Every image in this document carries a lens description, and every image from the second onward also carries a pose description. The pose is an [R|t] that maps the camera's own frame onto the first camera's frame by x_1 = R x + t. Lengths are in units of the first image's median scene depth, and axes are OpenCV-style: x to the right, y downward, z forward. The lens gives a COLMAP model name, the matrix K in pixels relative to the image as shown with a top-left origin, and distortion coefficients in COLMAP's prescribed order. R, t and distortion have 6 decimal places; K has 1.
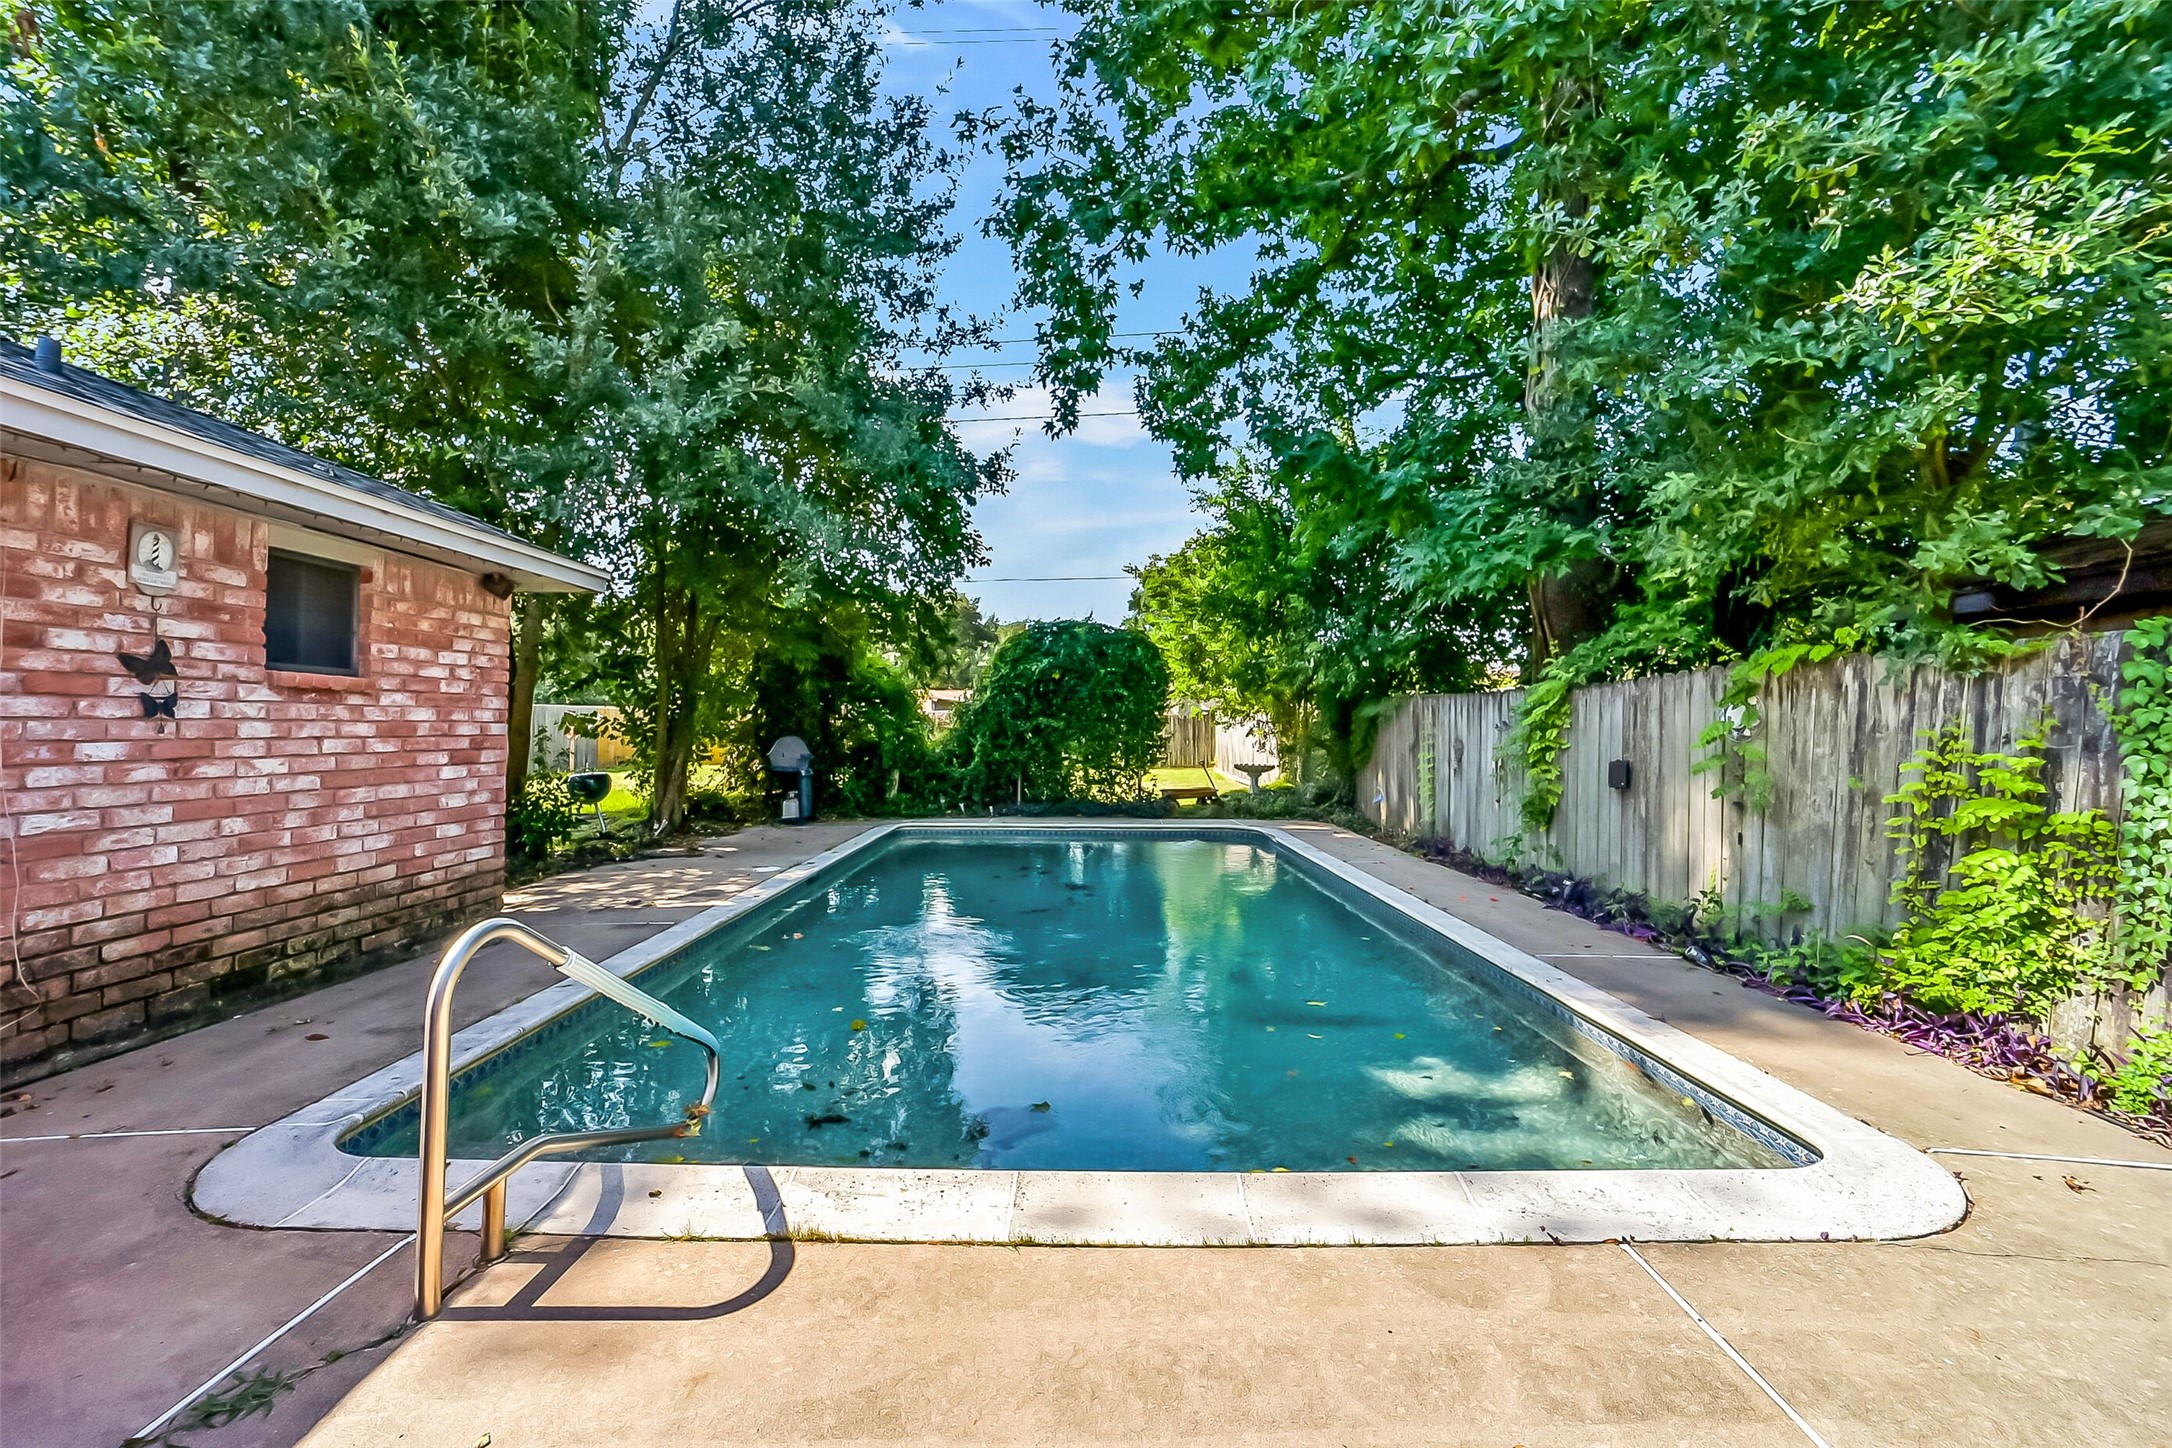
lens RADIAL K [[857.0, 0, 1088.0], [0, 857.0, 727.1], [0, 0, 1]] dist [-0.031629, 0.006265]
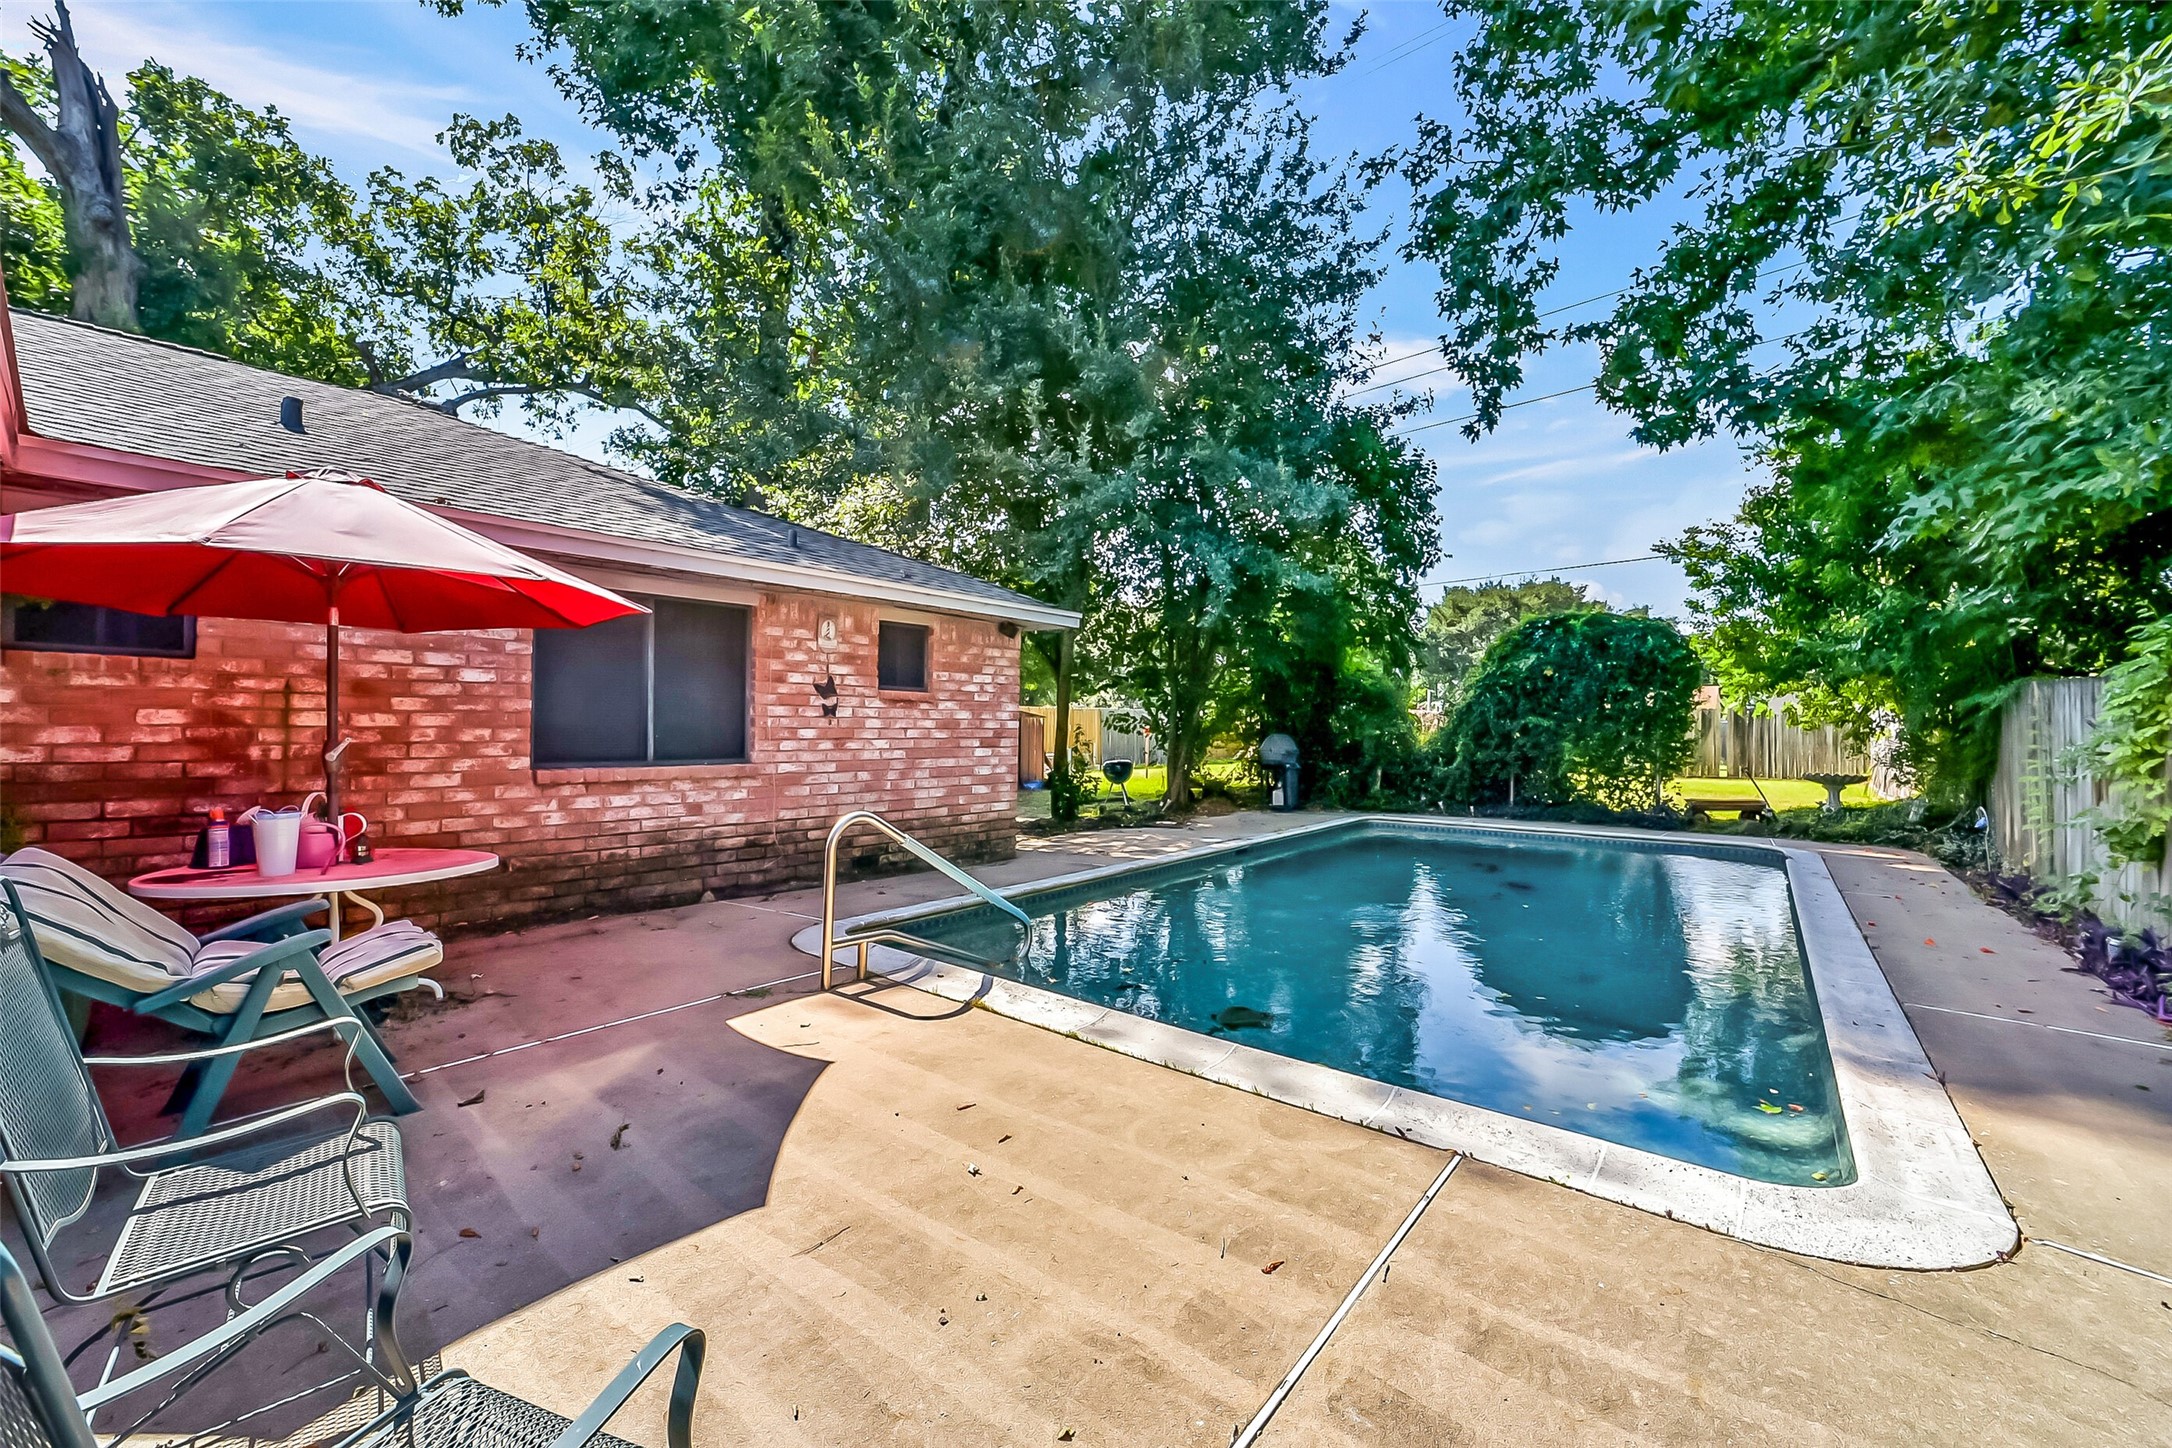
lens RADIAL K [[857.0, 0, 1095.3], [0, 857.0, 724.3], [0, 0, 1]] dist [-0.031629, 0.006265]
pose [[0.776696, -0.000035, -0.629876, 0.389925], [-0.003778, 0.999982, -0.004714, 0.008837], [0.629865, 0.006041, 0.776681, -0.094510]]
